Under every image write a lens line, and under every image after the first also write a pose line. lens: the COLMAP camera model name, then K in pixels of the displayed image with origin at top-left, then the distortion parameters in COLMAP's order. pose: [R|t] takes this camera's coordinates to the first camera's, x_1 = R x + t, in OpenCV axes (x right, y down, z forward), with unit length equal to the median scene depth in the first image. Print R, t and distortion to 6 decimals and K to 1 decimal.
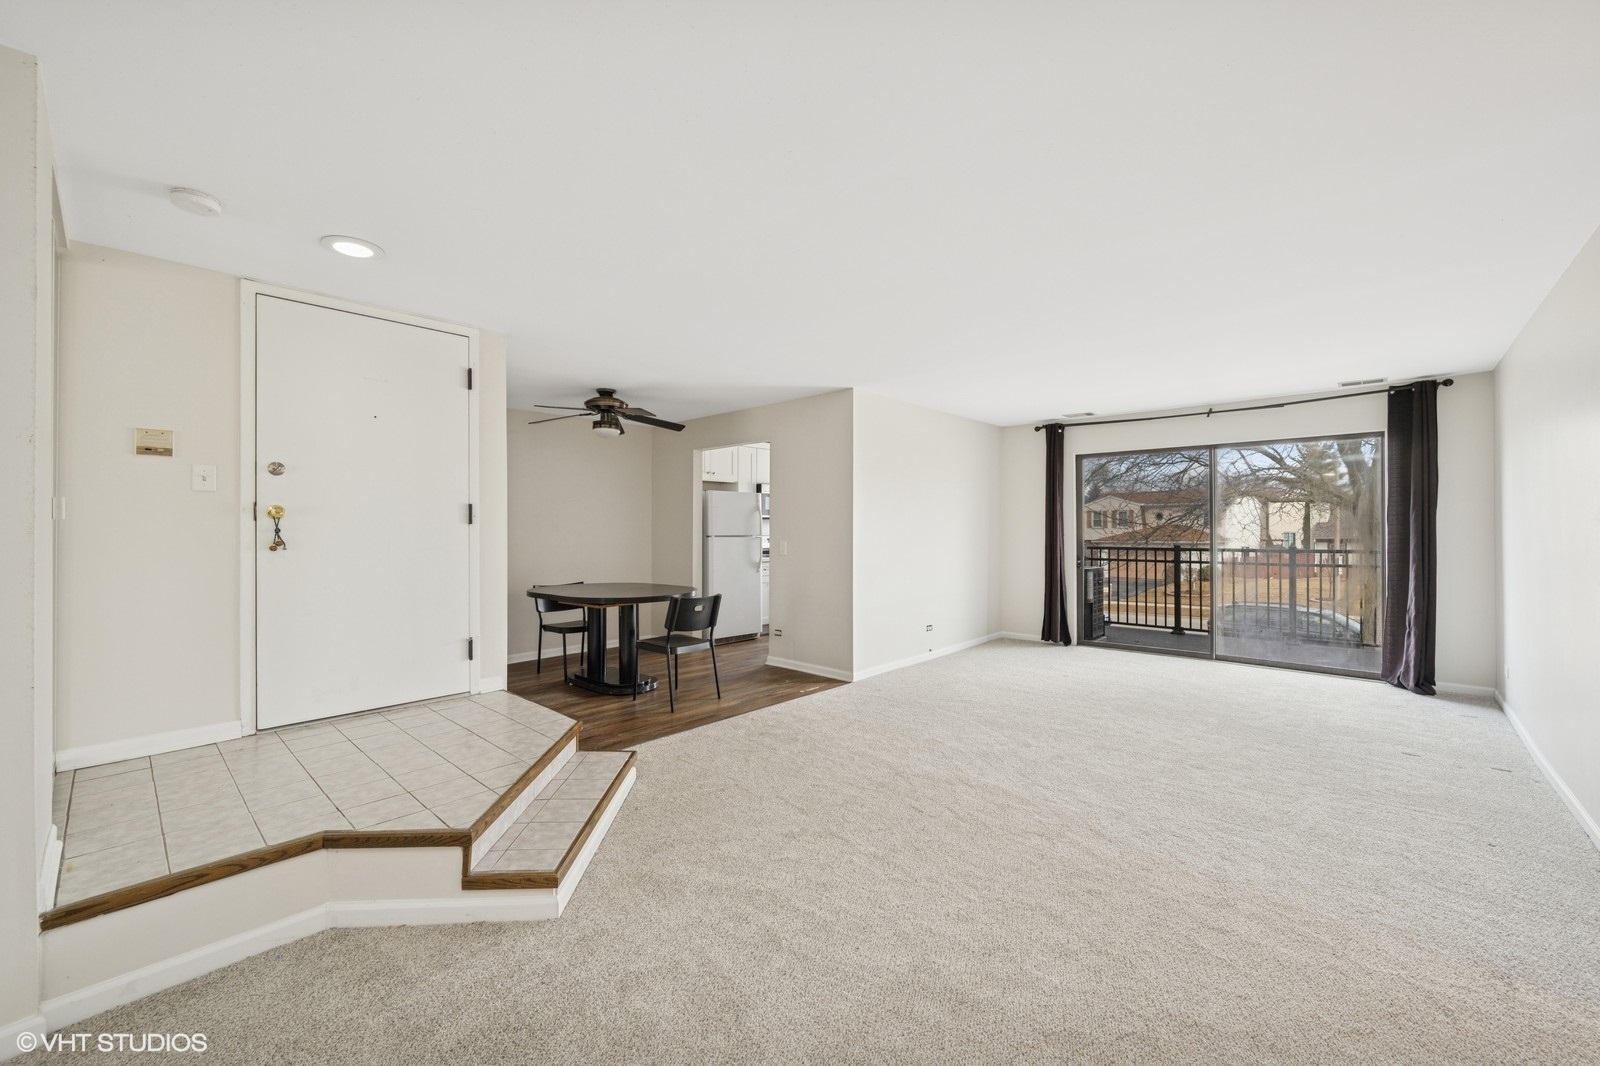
lens RADIAL K [[656.7, 0, 800.0], [0, 656.7, 533.0], [0, 0, 1]] dist [-0.000243, -0.000026]
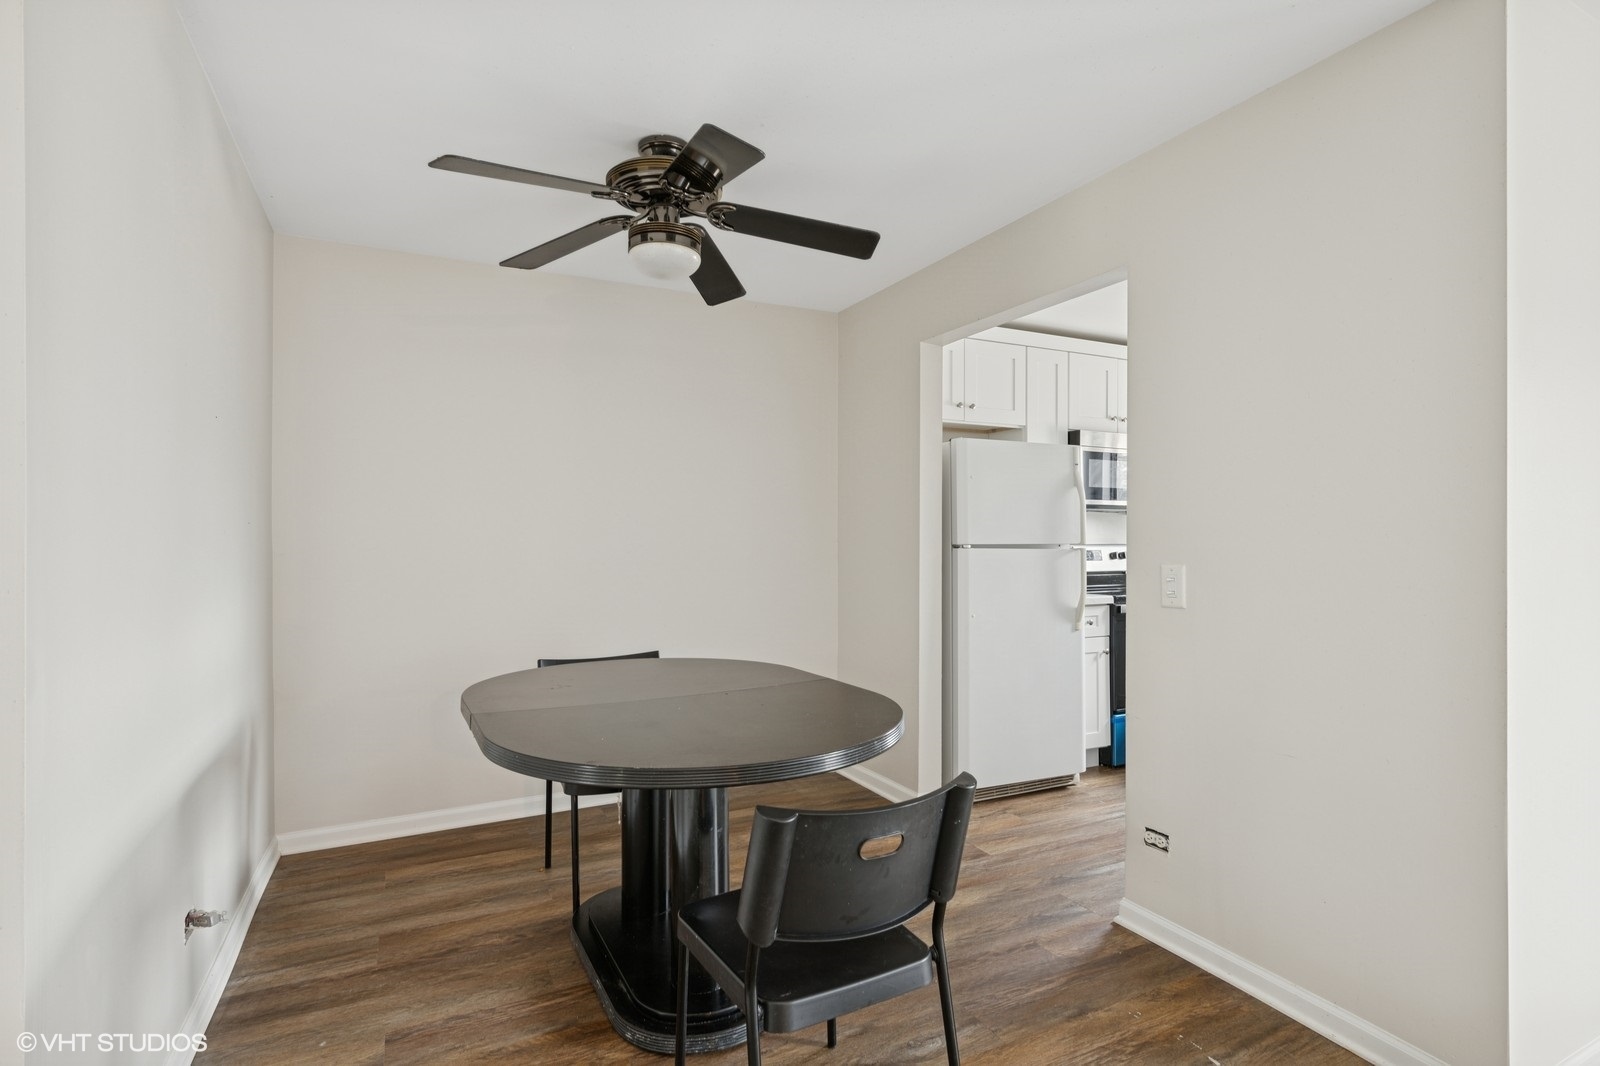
lens RADIAL K [[824.0, 0, 803.6], [0, 824.0, 529.9], [0, 0, 1]] dist [-0.000175, -0.000349]
pose [[0.939867, 0.000529, -0.341541, -0.058373], [-0.001880, 0.999992, -0.003625, -0.003715], [0.341536, 0.004049, 0.939860, 0.539621]]
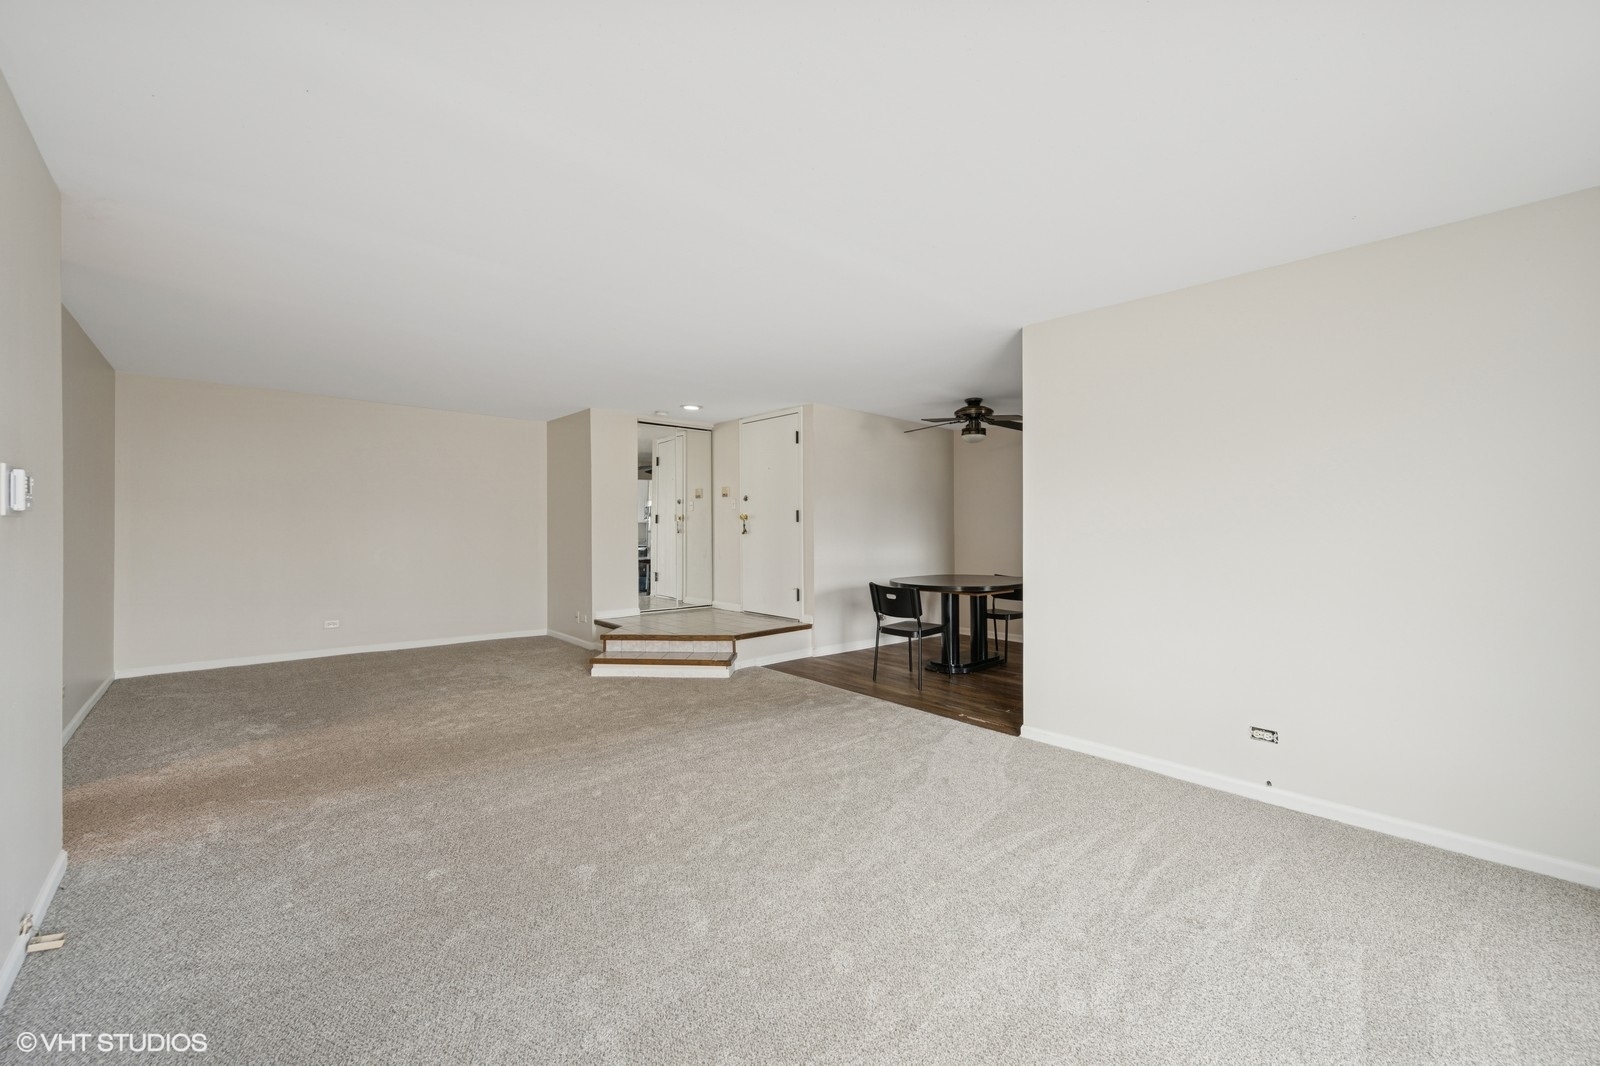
lens RADIAL K [[621.4, 0, 795.1], [0, 621.4, 539.1], [0, 0, 1]] dist [0.001621, 0.000086]
pose [[-0.097637, 0.021069, -0.994999, 0.705454], [-0.012161, 0.999676, 0.022361, -0.003637], [0.995148, 0.014284, -0.097349, 0.733880]]
